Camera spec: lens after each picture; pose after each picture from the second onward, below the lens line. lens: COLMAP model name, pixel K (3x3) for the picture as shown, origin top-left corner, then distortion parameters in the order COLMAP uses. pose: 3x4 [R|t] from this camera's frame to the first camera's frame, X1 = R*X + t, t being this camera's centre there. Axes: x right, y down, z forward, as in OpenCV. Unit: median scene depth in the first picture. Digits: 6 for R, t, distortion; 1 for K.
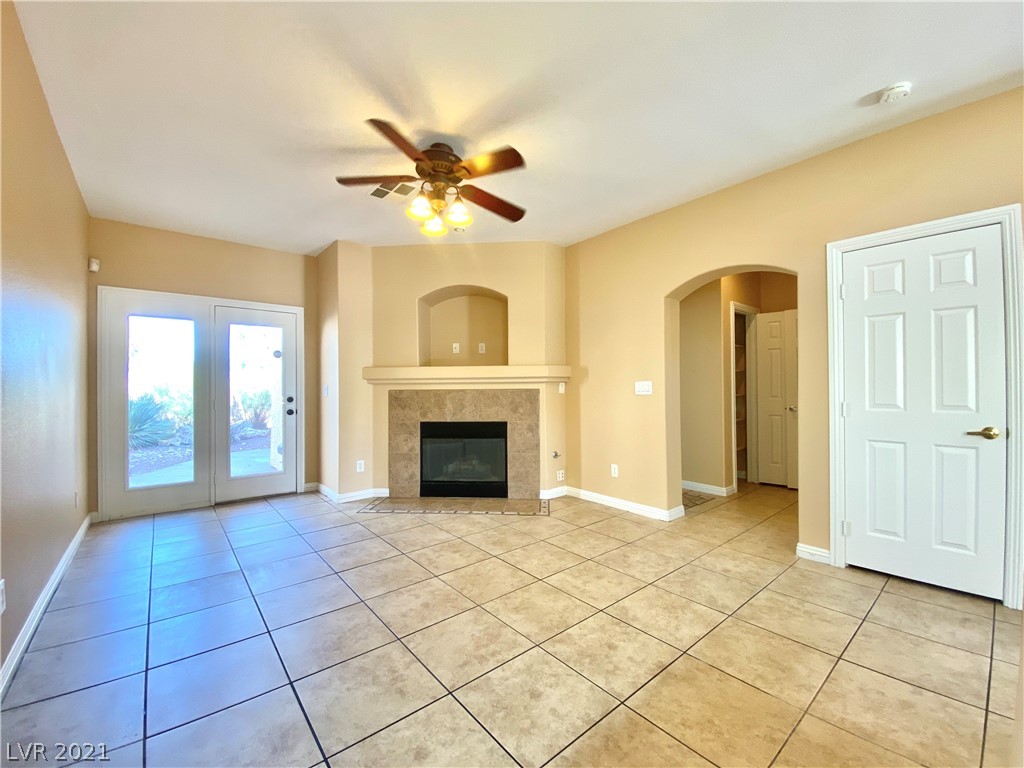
lens RADIAL K [[414.3, 0, 512.0], [0, 414.3, 384.0], [0, 0, 1]] dist [0.030058, -0.026443]
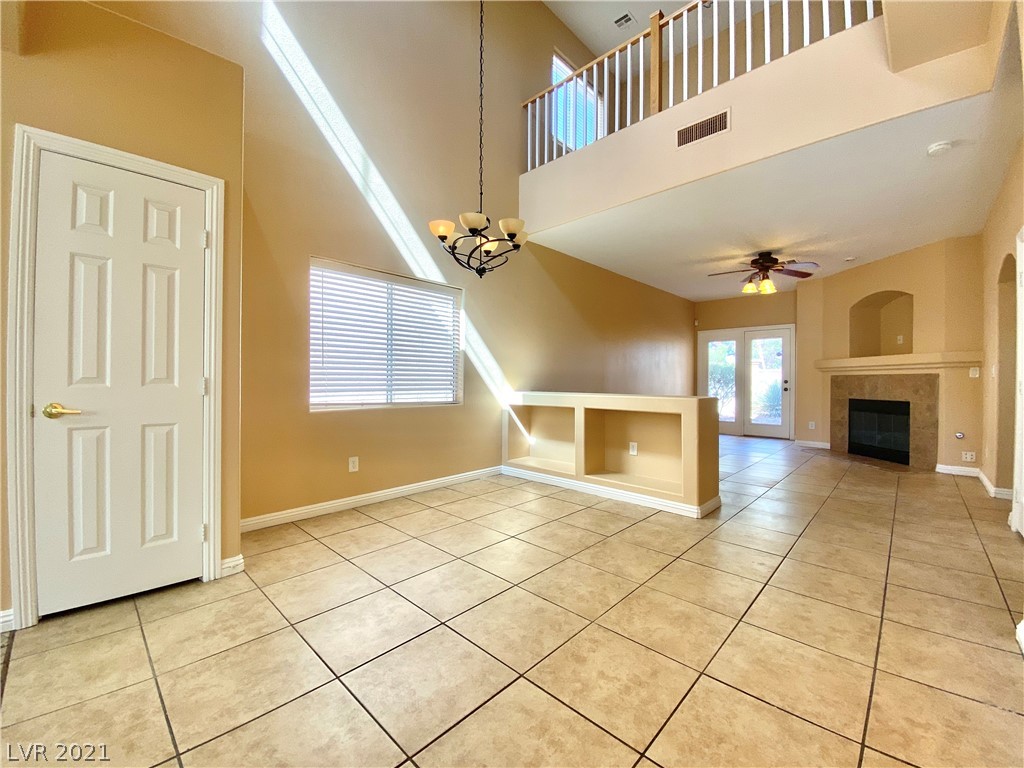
lens RADIAL K [[414.3, 0, 512.0], [0, 414.3, 384.0], [0, 0, 1]] dist [0.030058, -0.026443]
pose [[0.111112, 0.015248, -0.993691, 1.111520], [0.003031, 0.999872, 0.015682, 0.019944], [0.993803, -0.004754, 0.111052, -0.279975]]
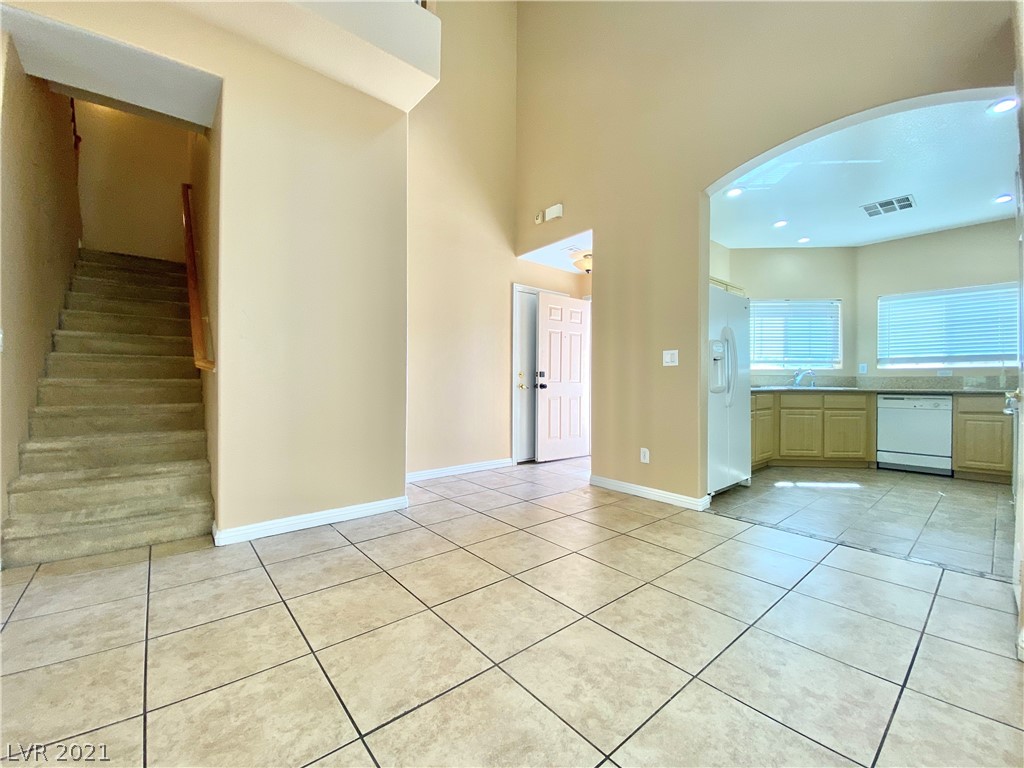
lens RADIAL K [[414.3, 0, 512.0], [0, 414.3, 384.0], [0, 0, 1]] dist [0.030058, -0.026443]
pose [[-0.001993, 0.002031, 0.999996, 0.177708], [-0.012184, 0.999924, -0.002055, 0.050143], [-0.999924, -0.012188, -0.001968, -0.141410]]
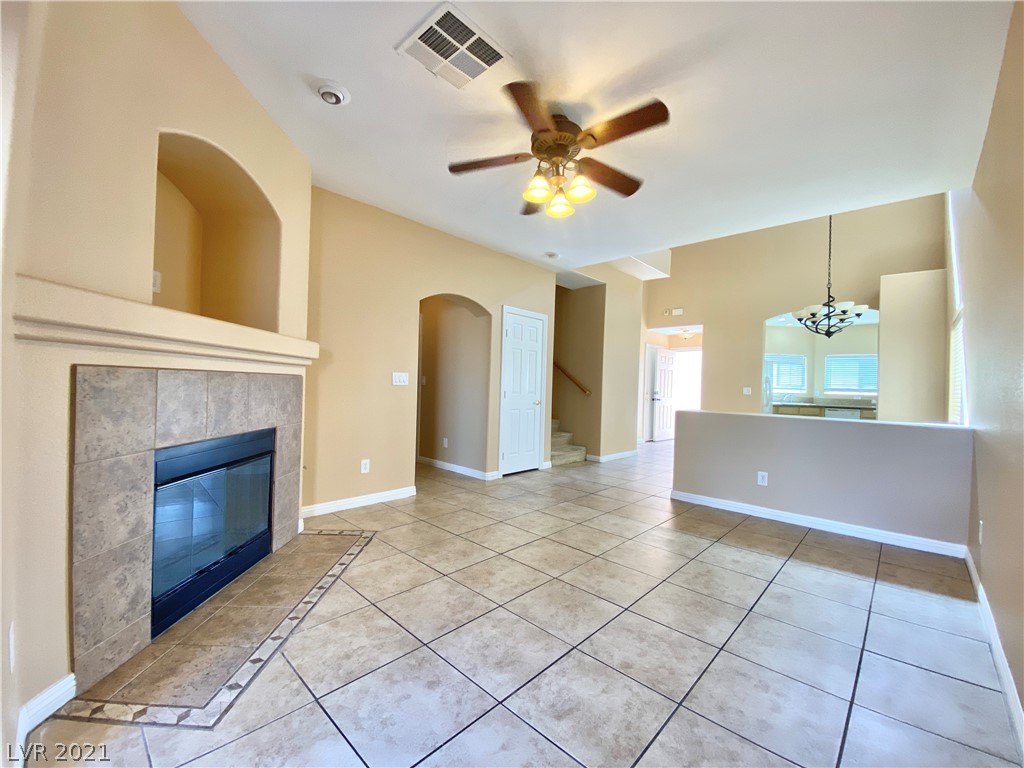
lens RADIAL K [[414.3, 0, 512.0], [0, 414.3, 384.0], [0, 0, 1]] dist [0.030058, -0.026443]
pose [[-0.115619, 0.007597, 0.993265, -0.704060], [-0.035579, 0.999297, -0.011784, 0.023467], [-0.992656, -0.036702, -0.115267, 0.774918]]
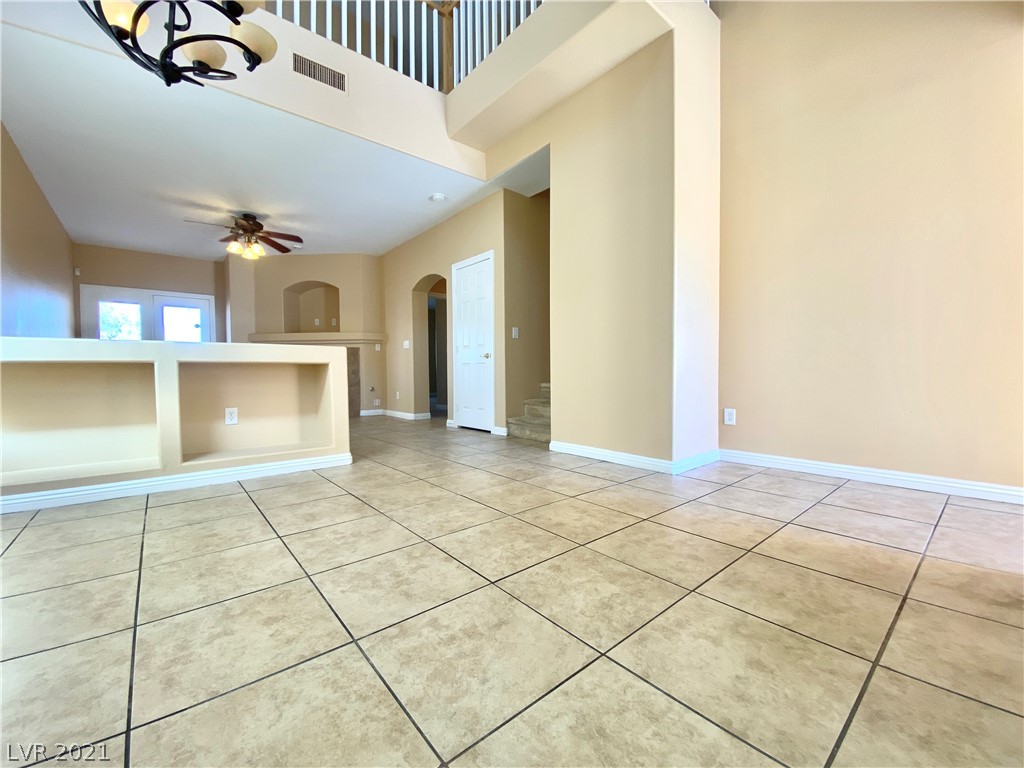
lens RADIAL K [[414.3, 0, 512.0], [0, 414.3, 384.0], [0, 0, 1]] dist [0.030058, -0.026443]
pose [[0.999981, -0.002515, 0.005540, 0.682122], [0.002319, 0.999378, 0.035199, 0.104038], [-0.005625, -0.035185, 0.999365, -0.642862]]
